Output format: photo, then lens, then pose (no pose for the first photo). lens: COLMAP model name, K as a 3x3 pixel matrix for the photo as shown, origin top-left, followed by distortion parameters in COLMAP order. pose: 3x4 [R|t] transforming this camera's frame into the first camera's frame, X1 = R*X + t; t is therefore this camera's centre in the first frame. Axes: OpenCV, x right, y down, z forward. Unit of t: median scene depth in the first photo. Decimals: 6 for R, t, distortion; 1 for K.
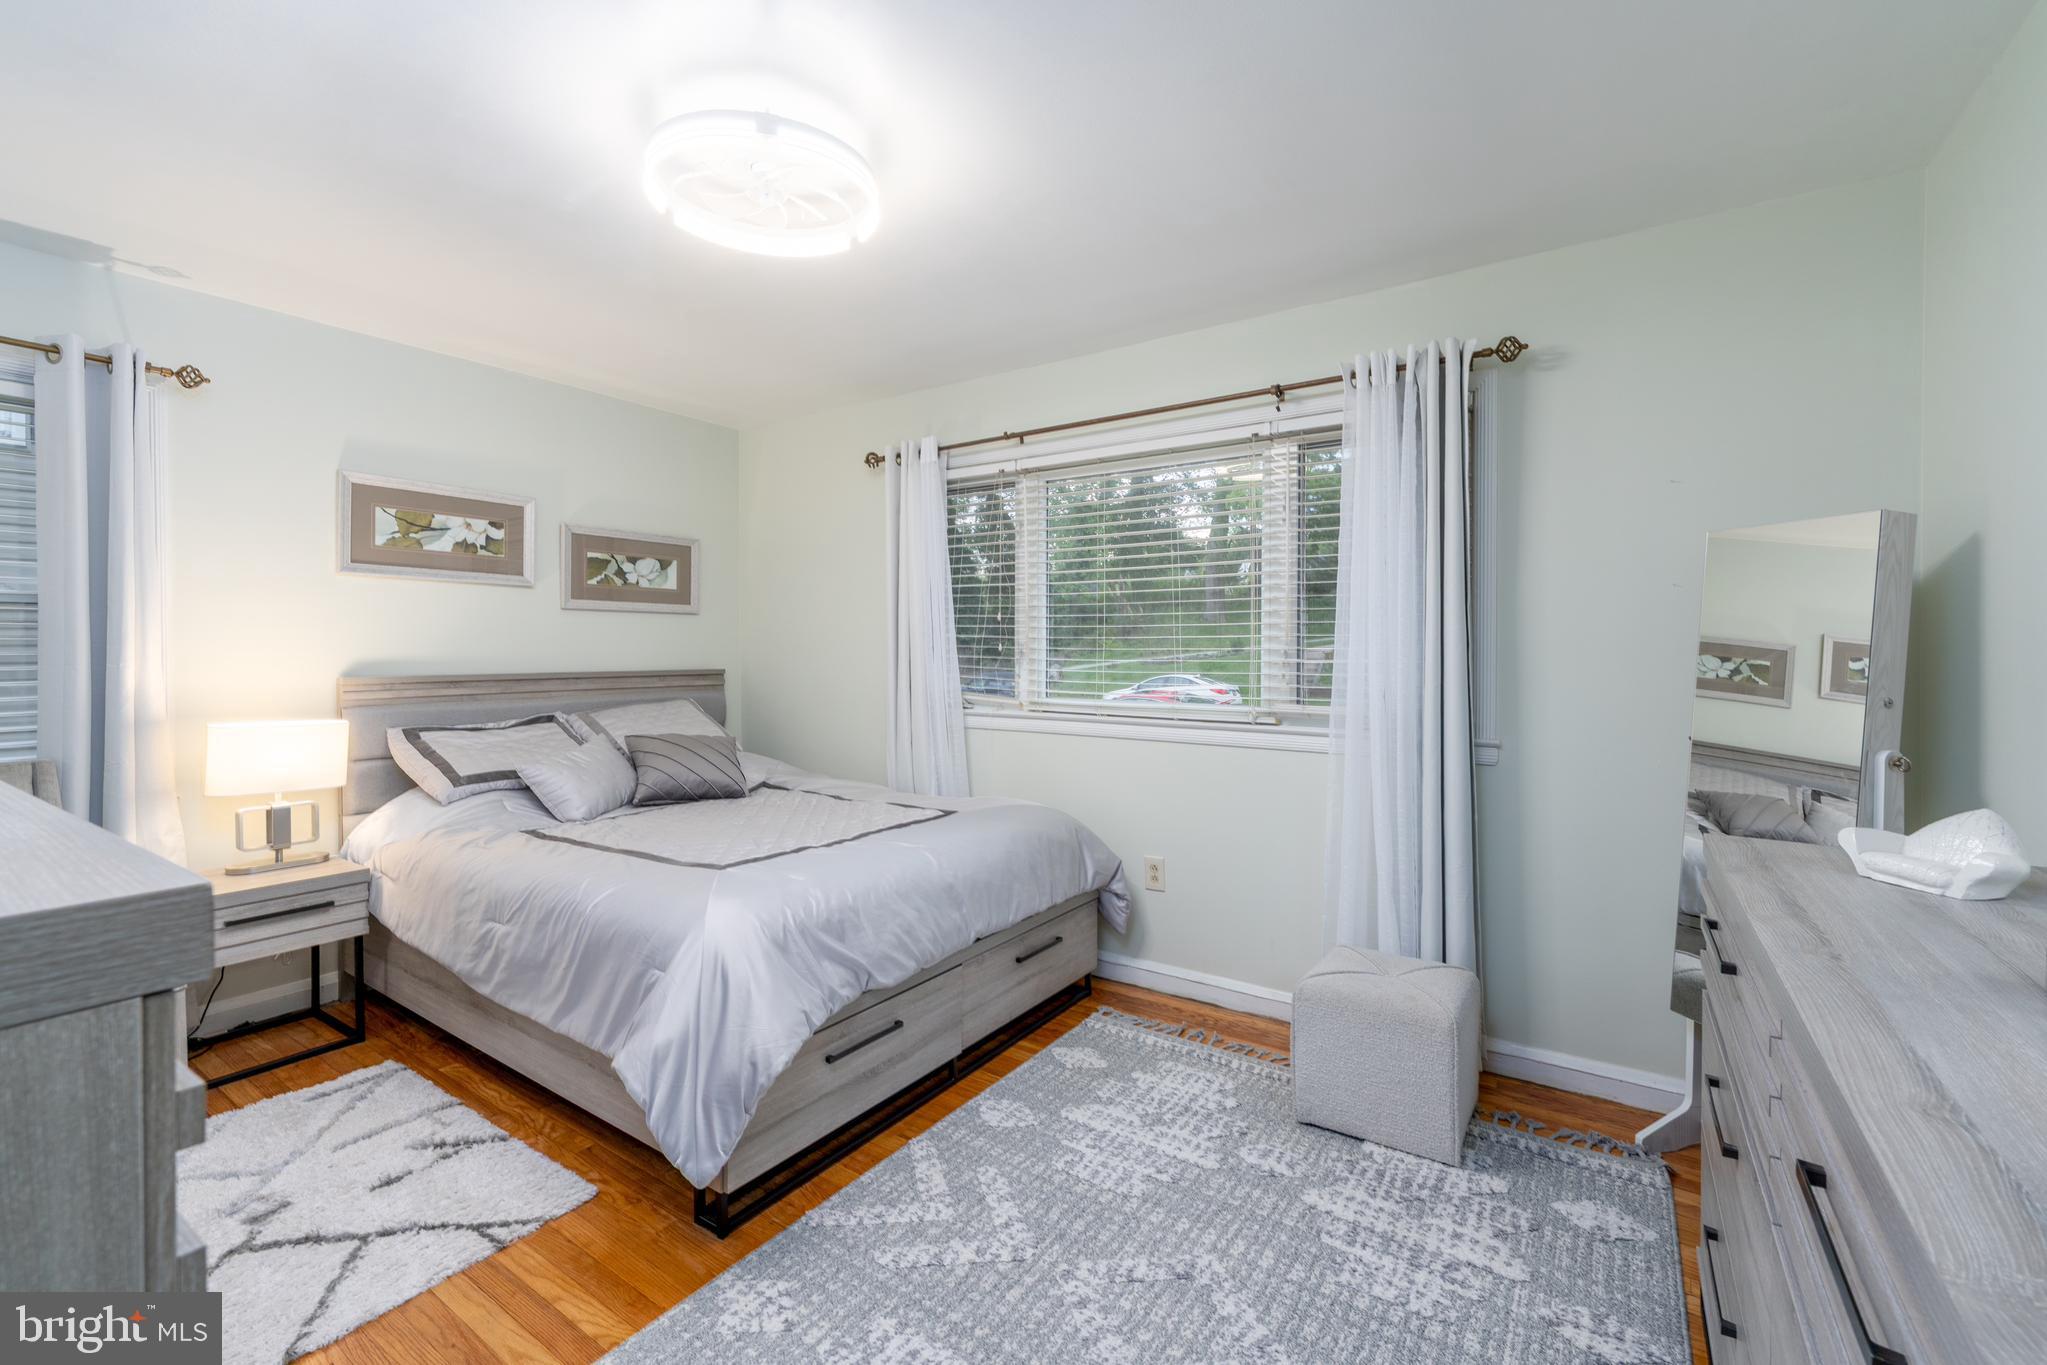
lens RADIAL K [[847.4, 0, 1014.9], [0, 847.4, 651.0], [0, 0, 1]] dist [0.001802, -0.000679]
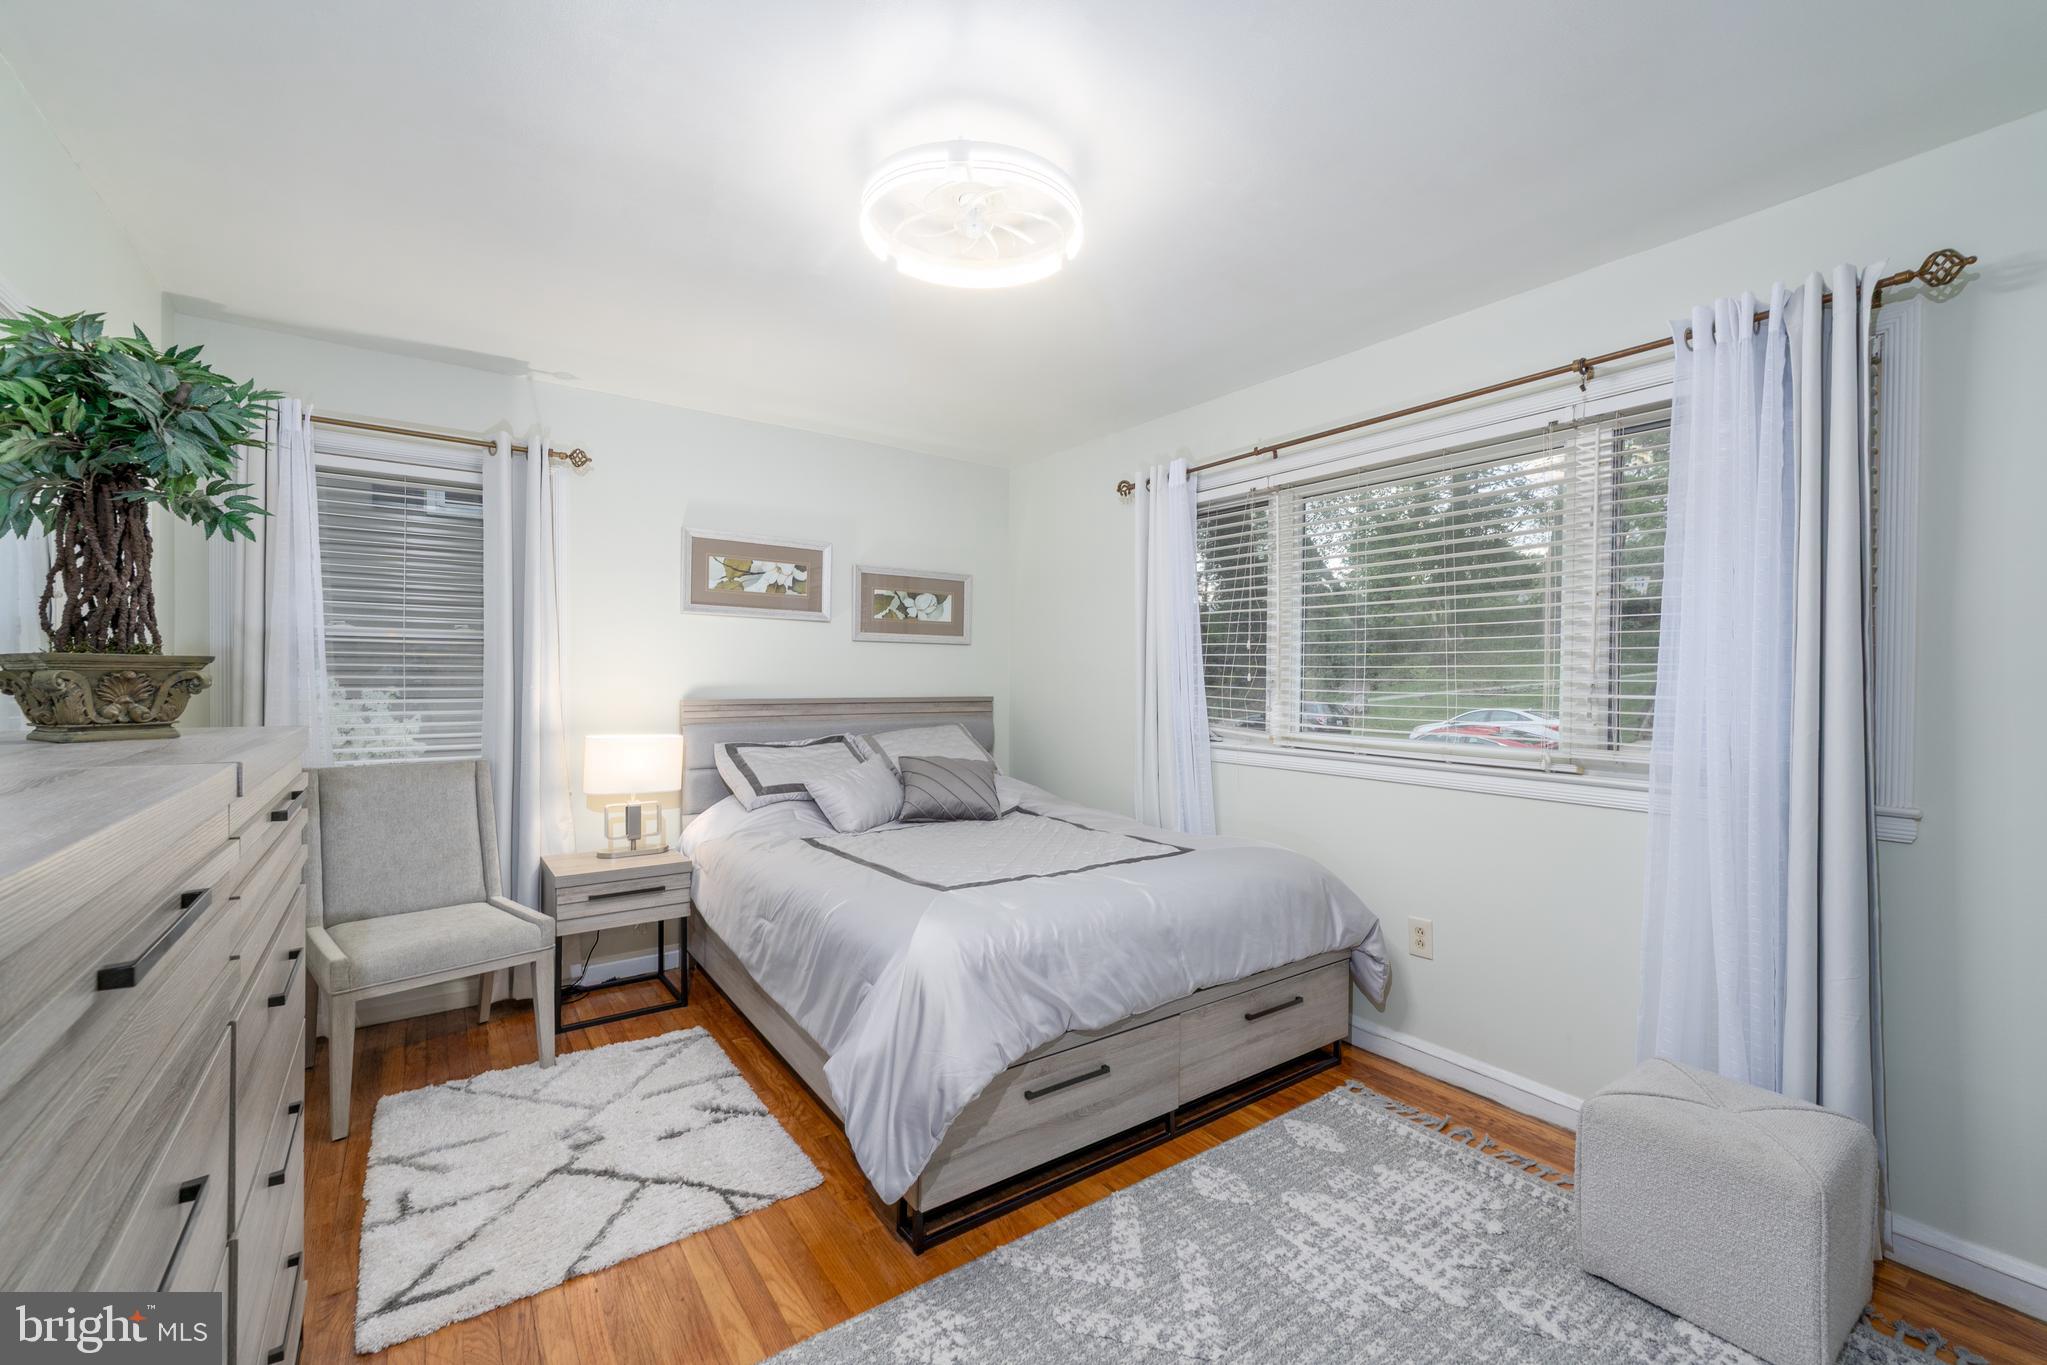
lens RADIAL K [[833.1, 0, 1023.5], [0, 833.1, 682.5], [0, 0, 1]] dist [0.000989, -0.000597]
pose [[0.944848, 0.007746, -0.327417, 0.073714], [-0.006853, 0.999969, 0.003880, -0.001160], [0.327437, -0.001422, 0.944872, 0.069729]]
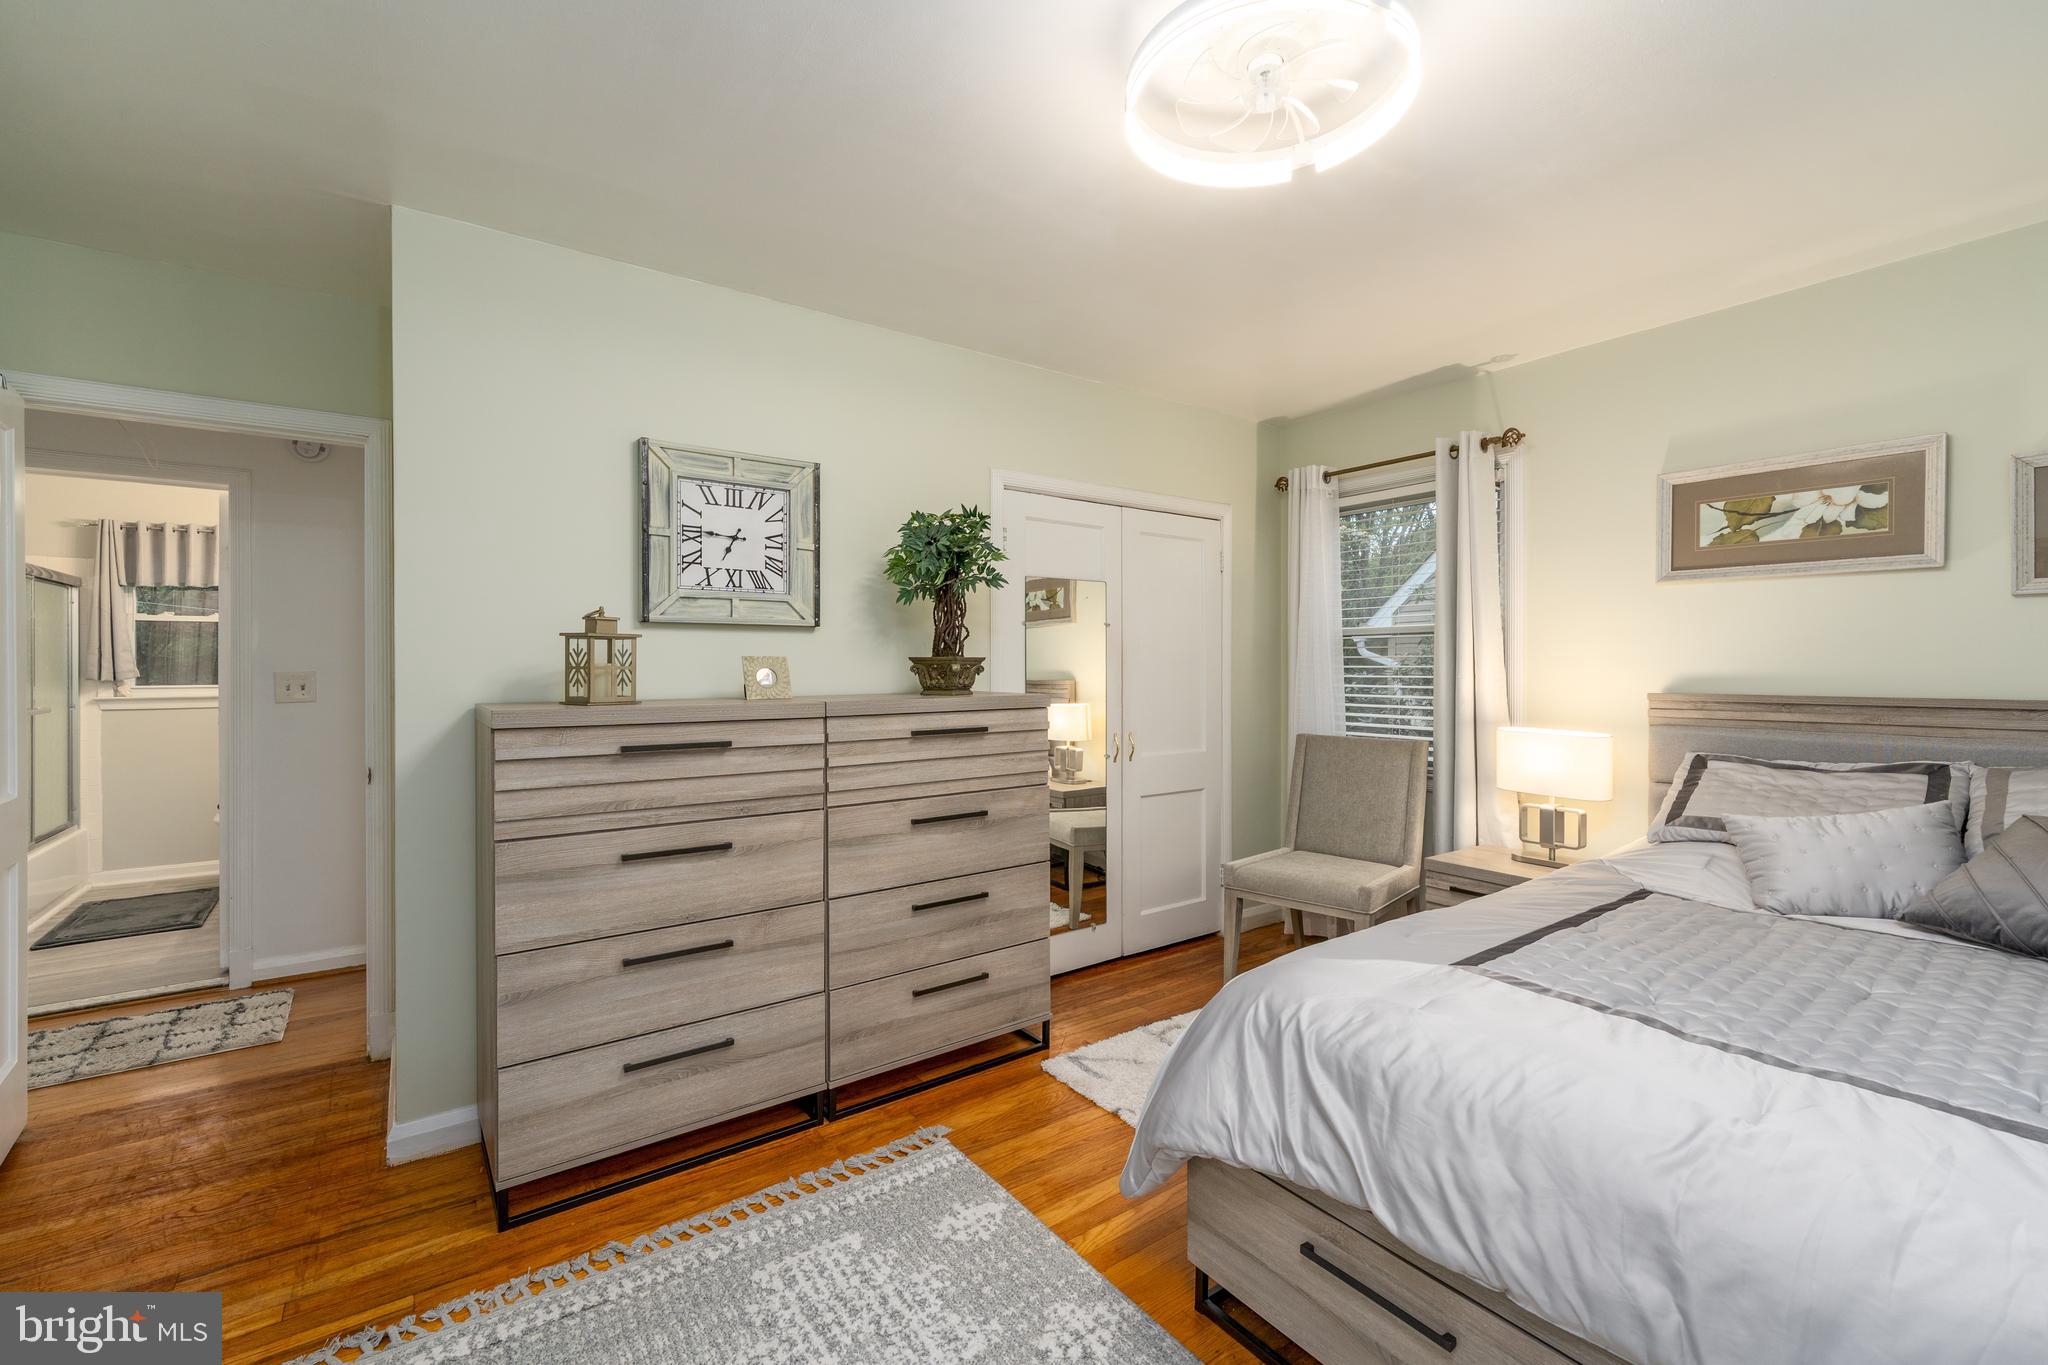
lens RADIAL K [[859.9, 0, 1064.7], [0, 859.9, 662.0], [0, 0, 1]] dist [0.000692, -0.000138]
pose [[-0.305405, -0.004415, -0.952212, 0.523496], [0.001078, 0.999987, -0.004982, 0.000768], [0.952222, -0.002548, -0.305397, 1.050678]]
